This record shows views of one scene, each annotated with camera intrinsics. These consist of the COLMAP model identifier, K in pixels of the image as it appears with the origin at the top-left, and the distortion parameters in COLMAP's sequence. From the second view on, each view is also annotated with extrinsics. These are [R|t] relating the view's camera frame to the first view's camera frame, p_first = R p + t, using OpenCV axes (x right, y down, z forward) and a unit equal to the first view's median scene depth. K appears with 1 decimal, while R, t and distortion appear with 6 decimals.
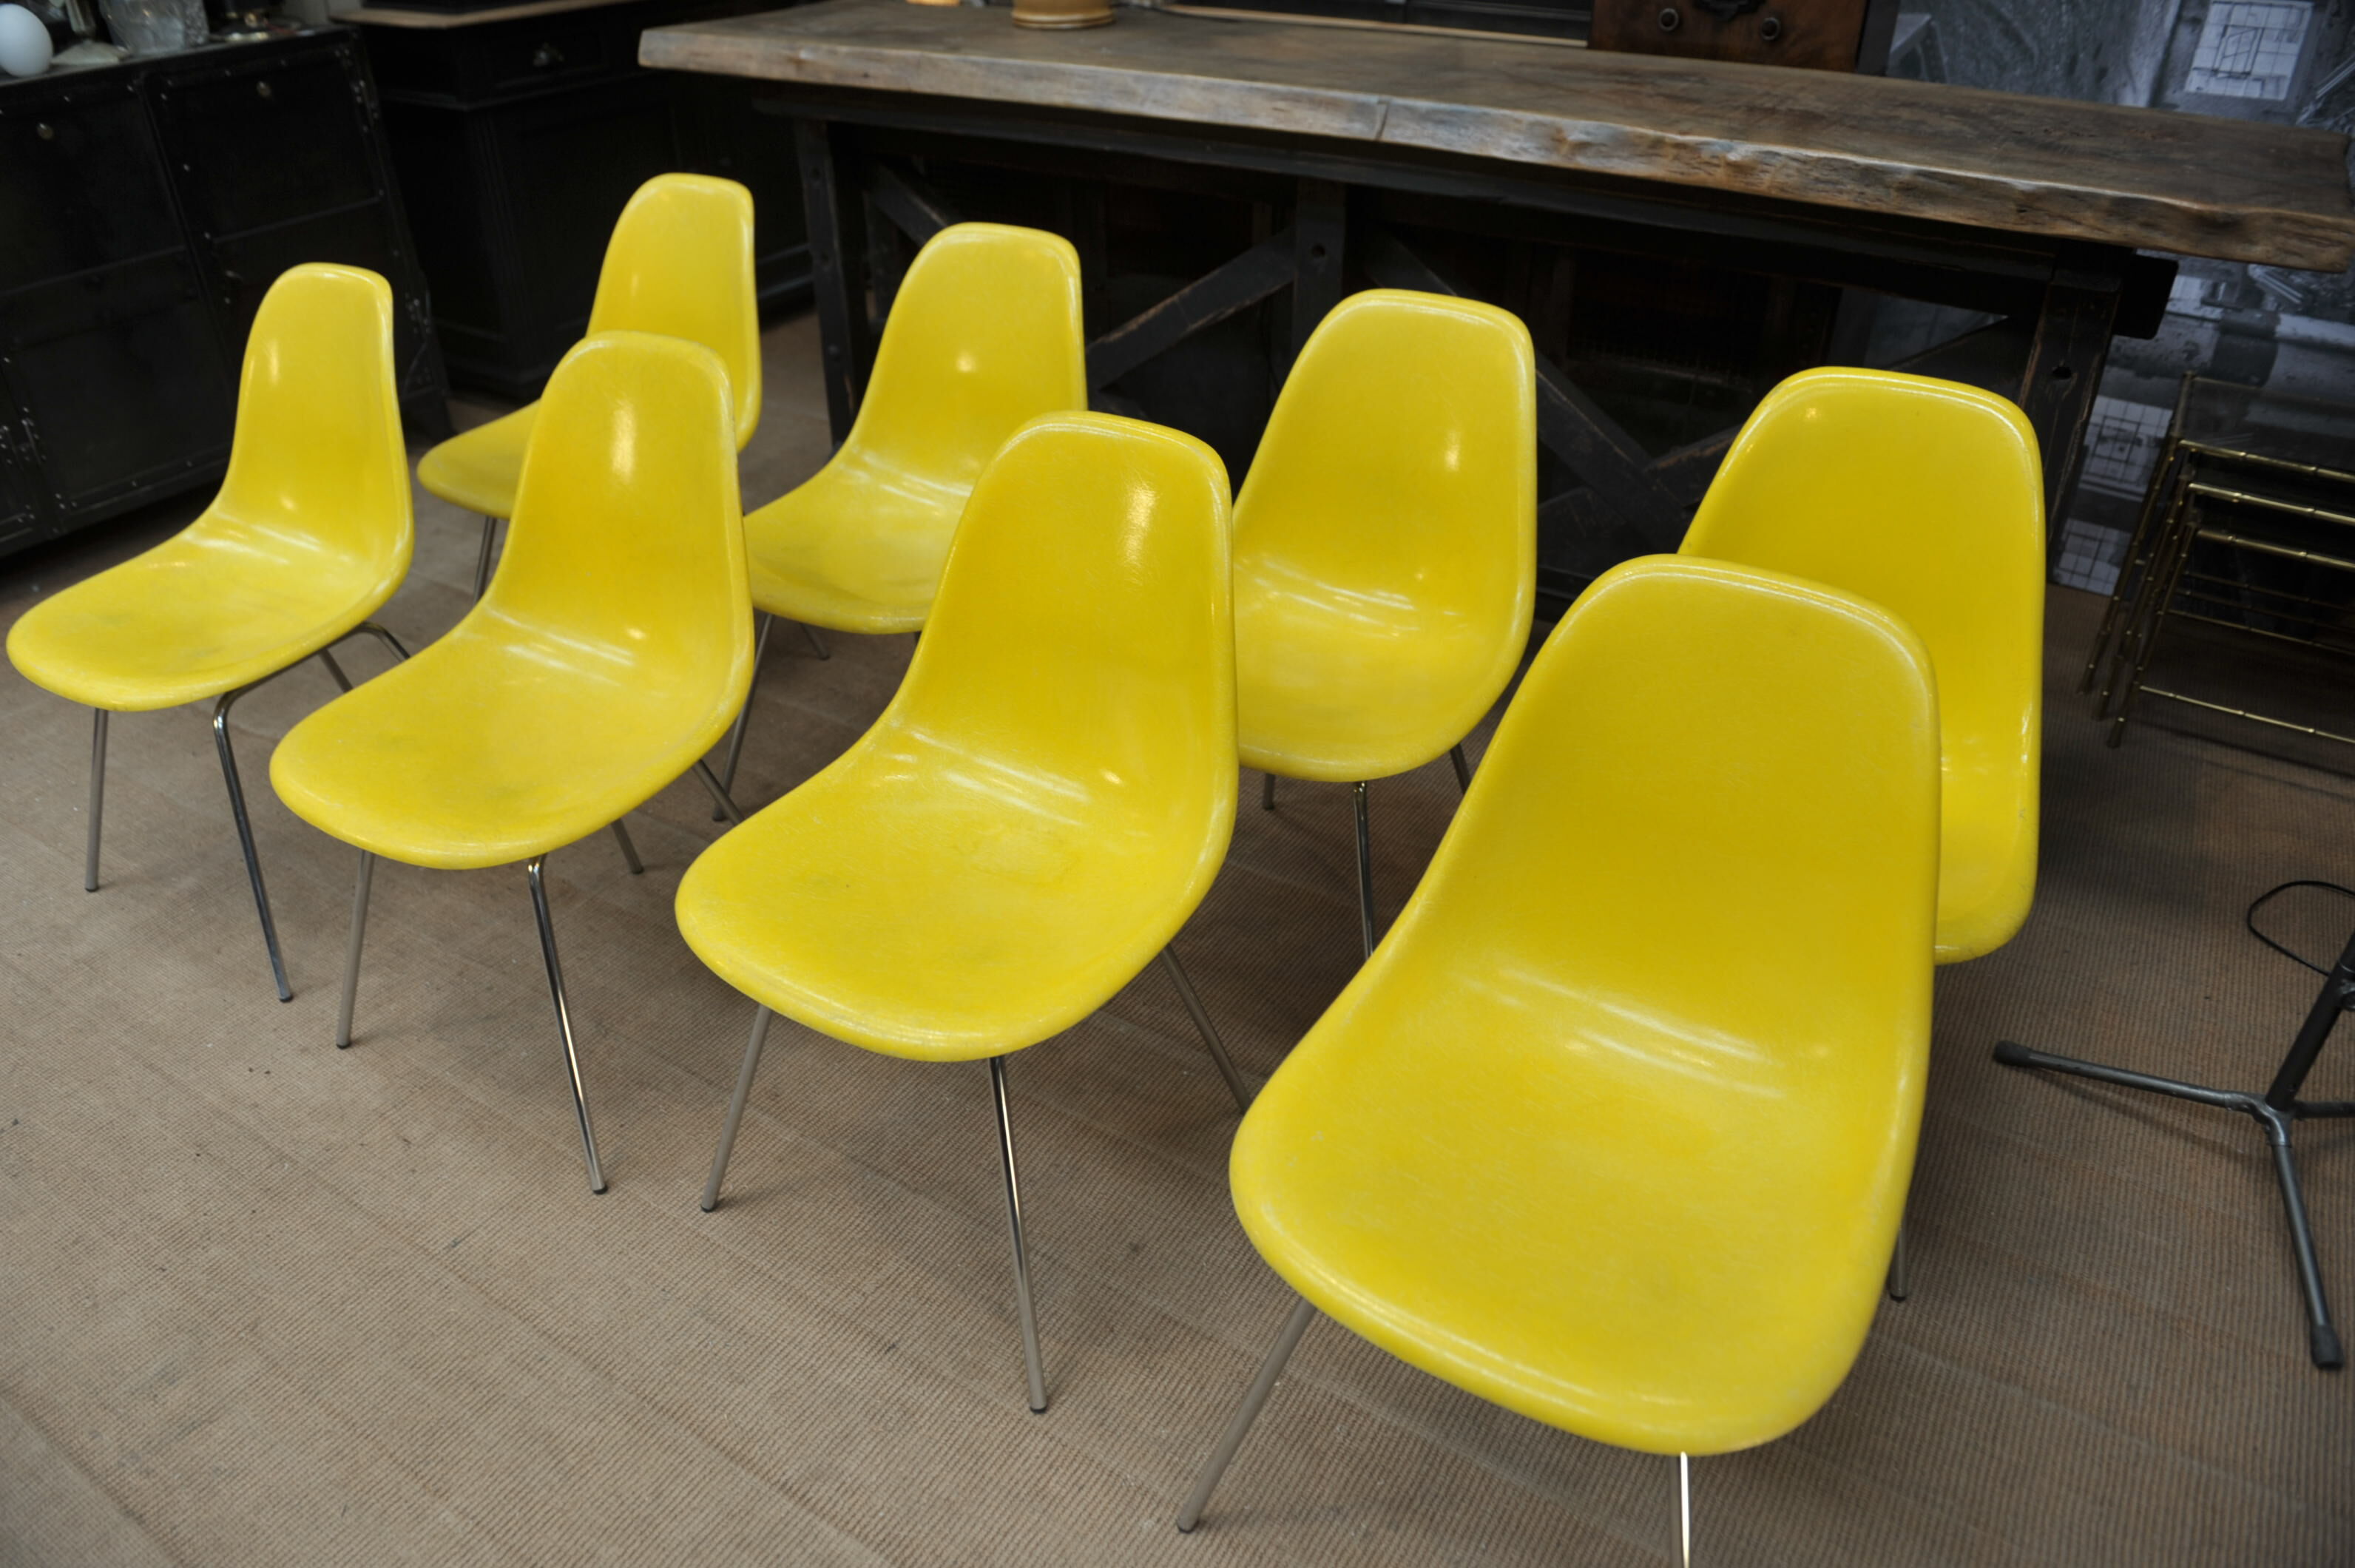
lens RADIAL K [[1603.6, 0, 1169.8], [0, 1603.6, 791.4], [0, 0, 1]] dist [-0.056389, 0.003916]
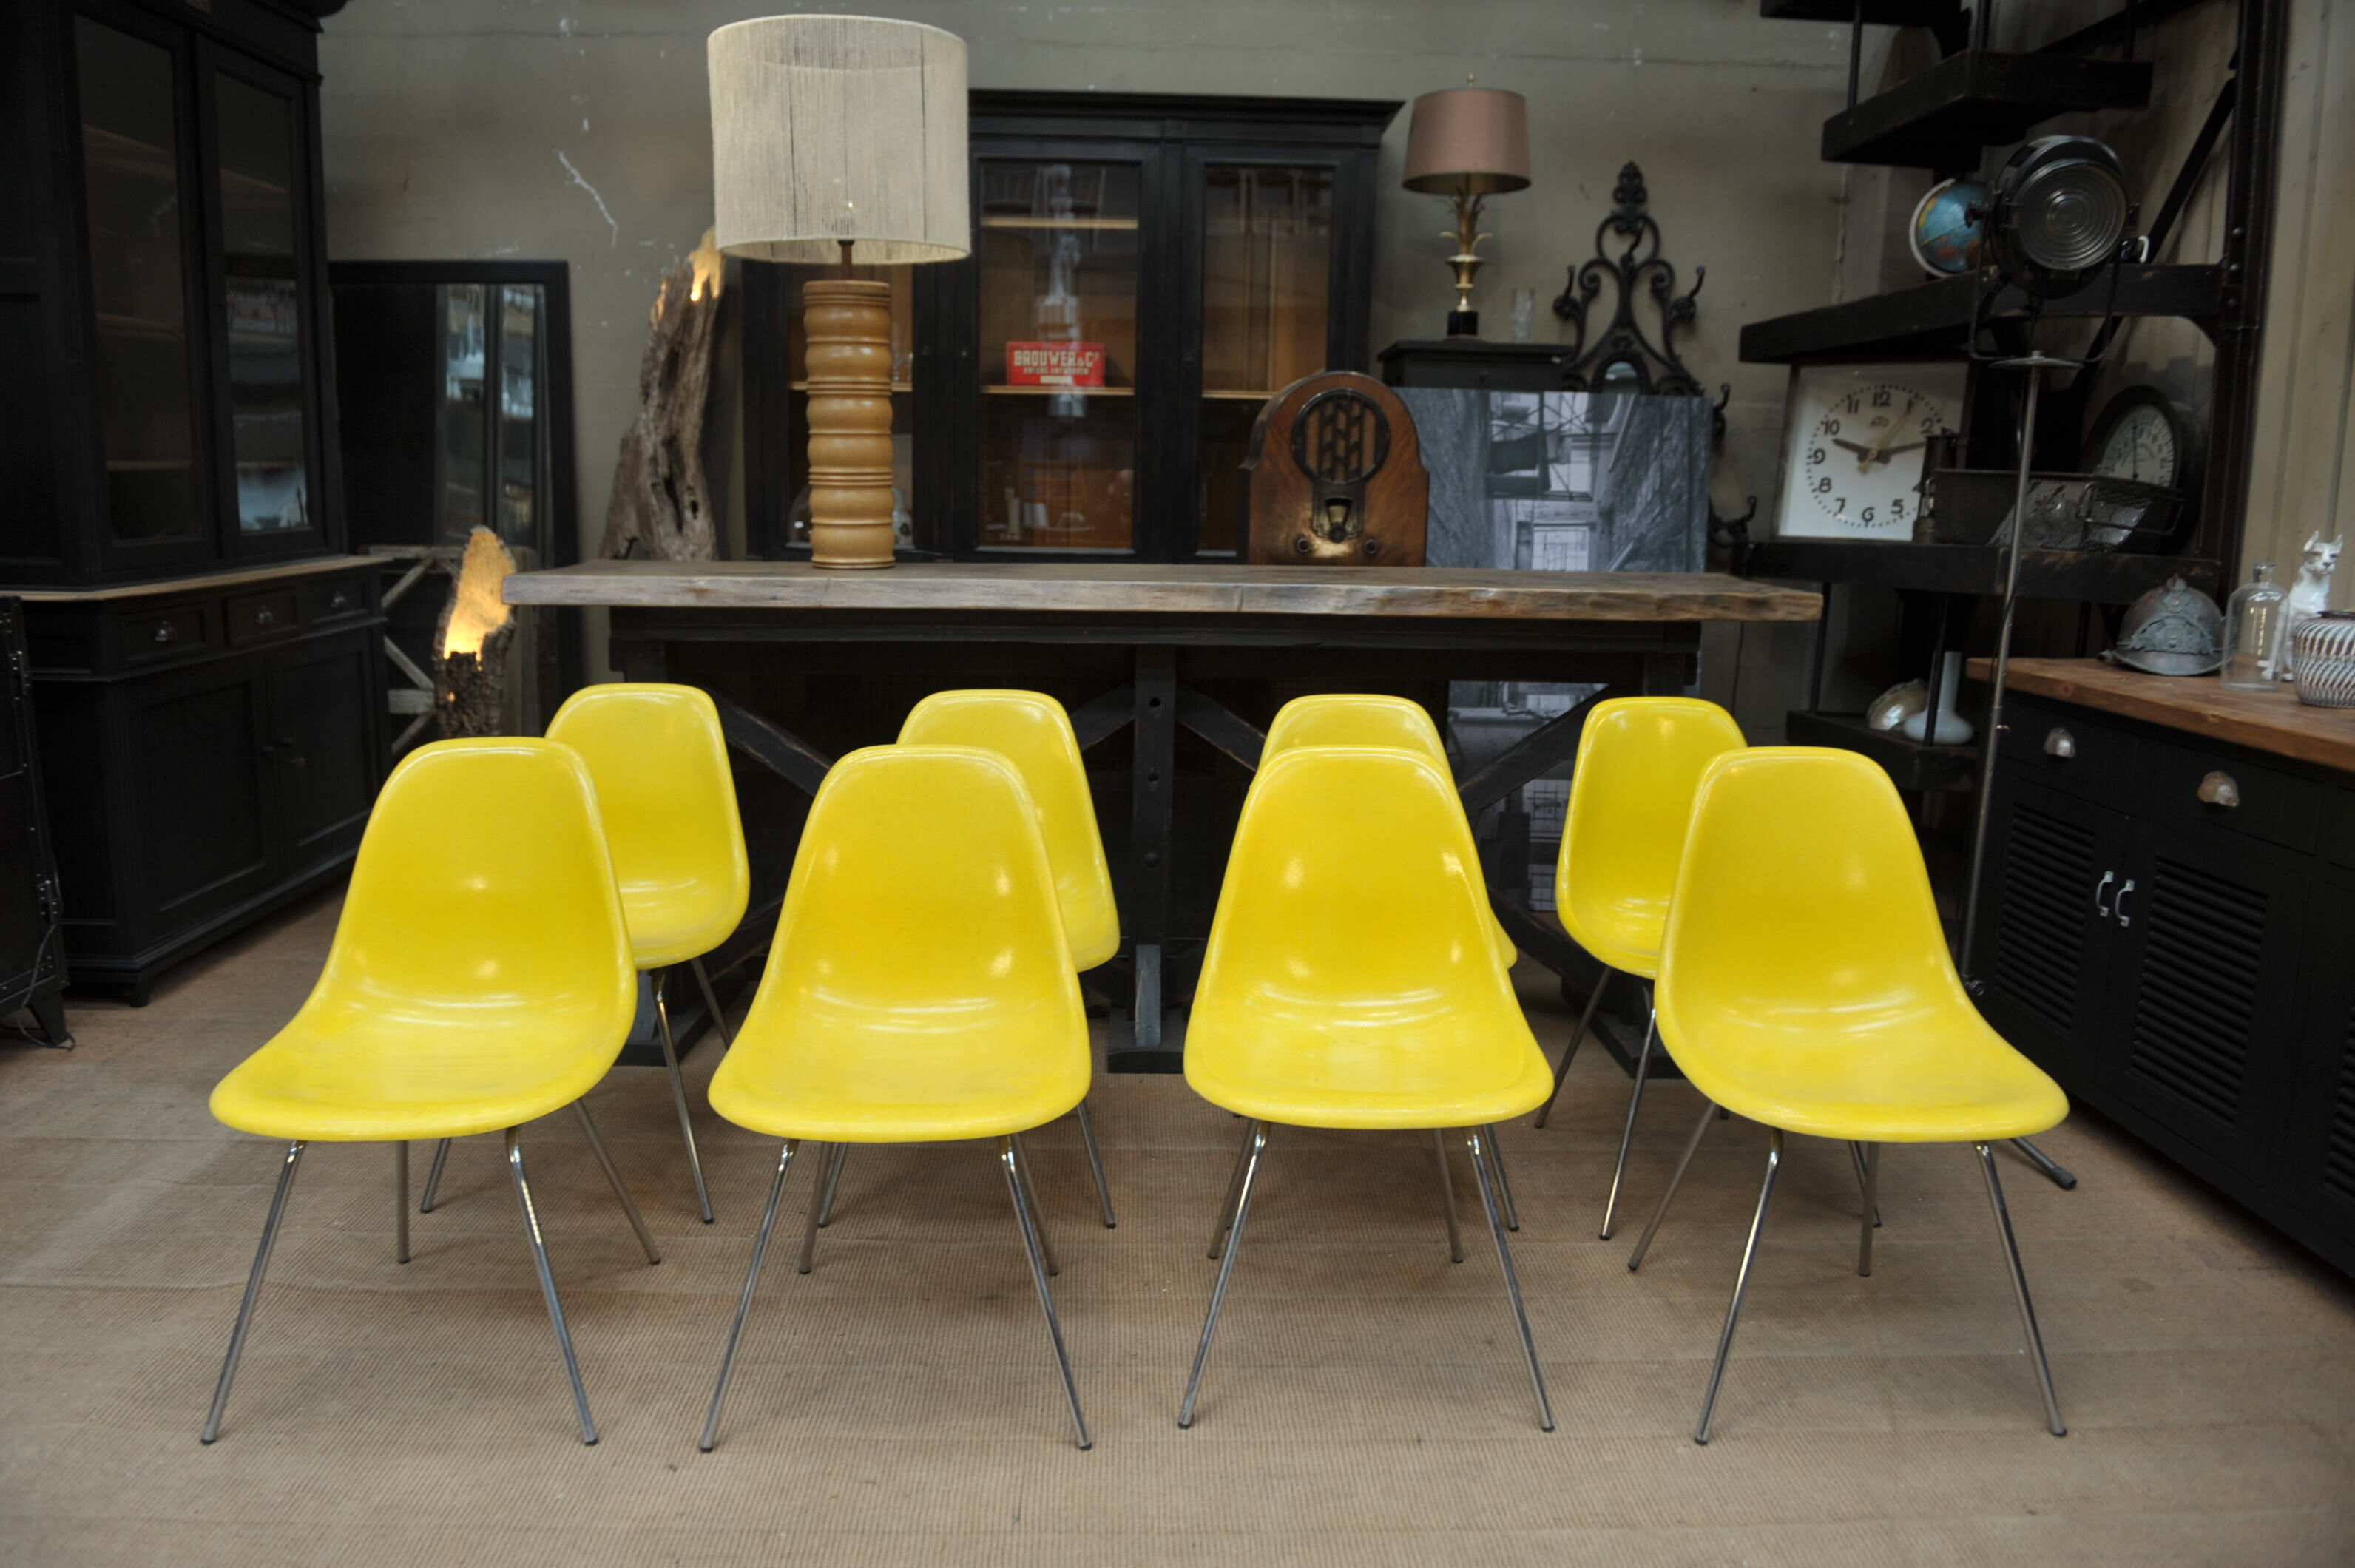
lens RADIAL K [[1670.7, 0, 1177.5], [0, 1670.7, 784.0], [0, 0, 1]] dist [-0.047127, 0.002435]
pose [[0.831143, -0.087247, 0.549172, -0.672607], [0.286011, 0.914032, -0.287650, 0.134727], [-0.476864, 0.396148, 0.784645, -0.088008]]
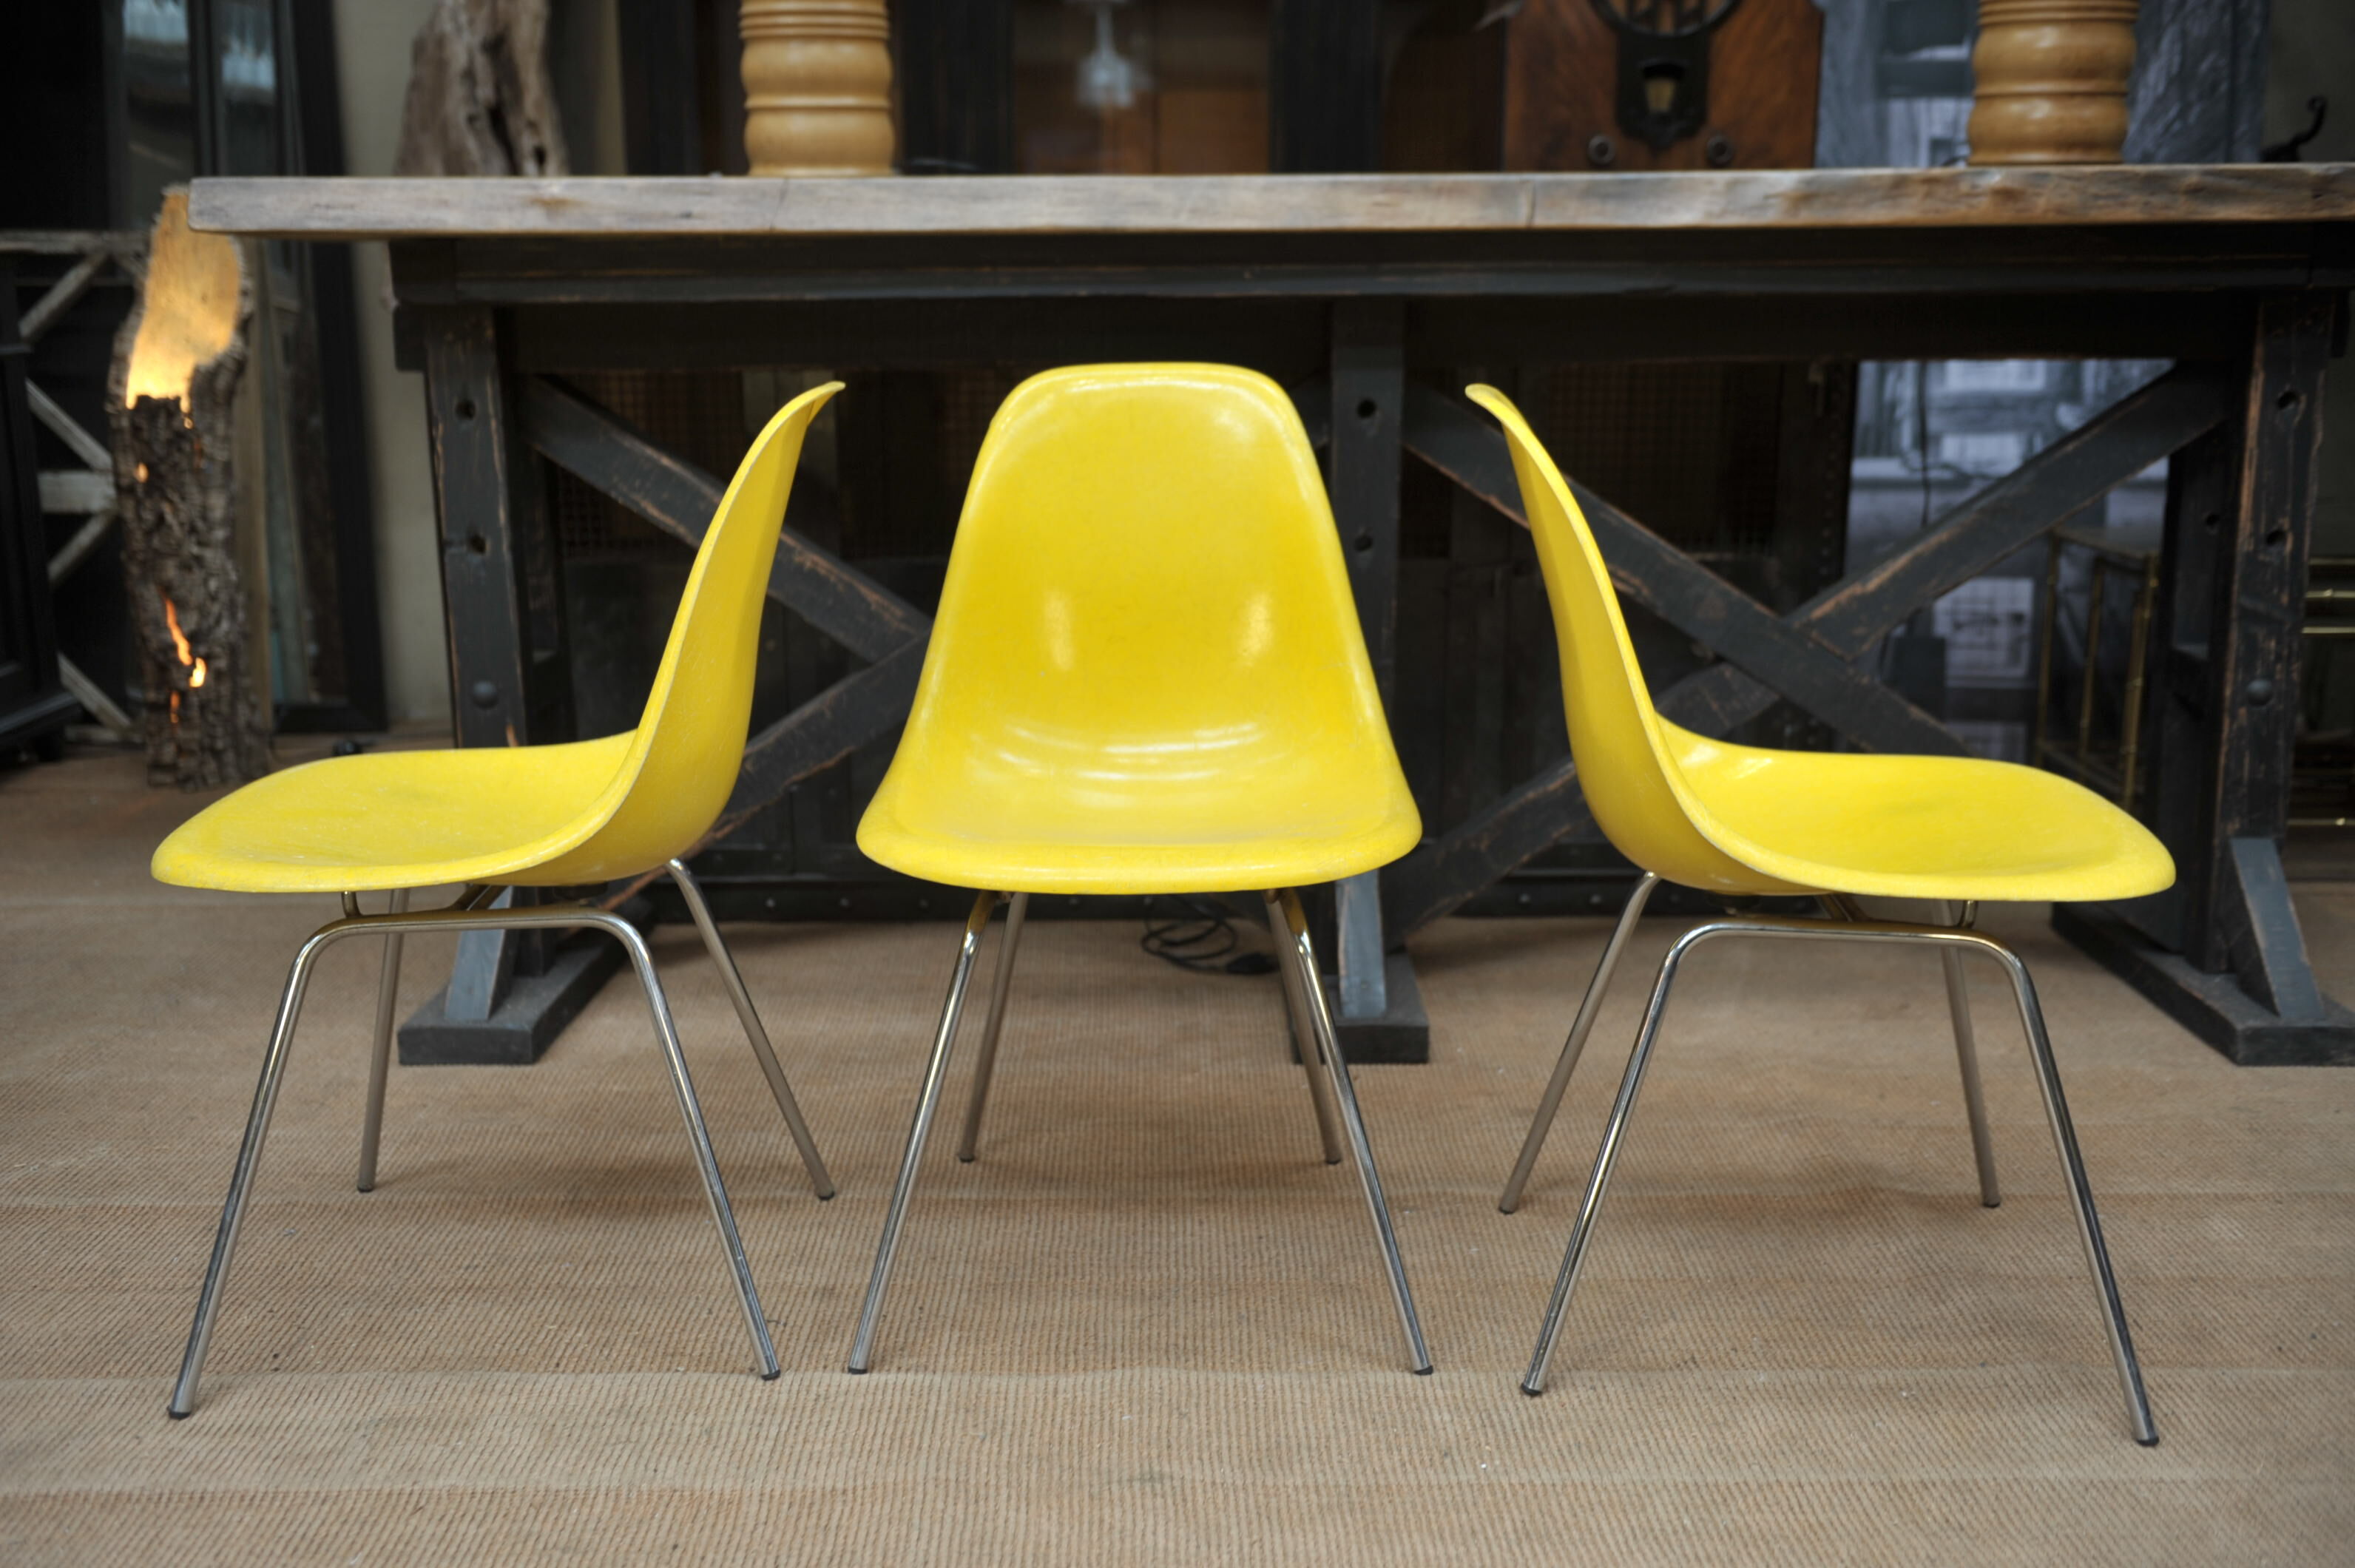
lens RADIAL K [[2358.4, 0, 1177.5], [0, 2358.4, 784.0], [0, 0, 1]] dist [0.036400, 0.010395]
pose [[0.843542, -0.120708, 0.523323, -0.592167], [0.293585, 0.919578, -0.261121, 0.091330], [-0.449717, 0.373906, 0.811141, 0.198415]]
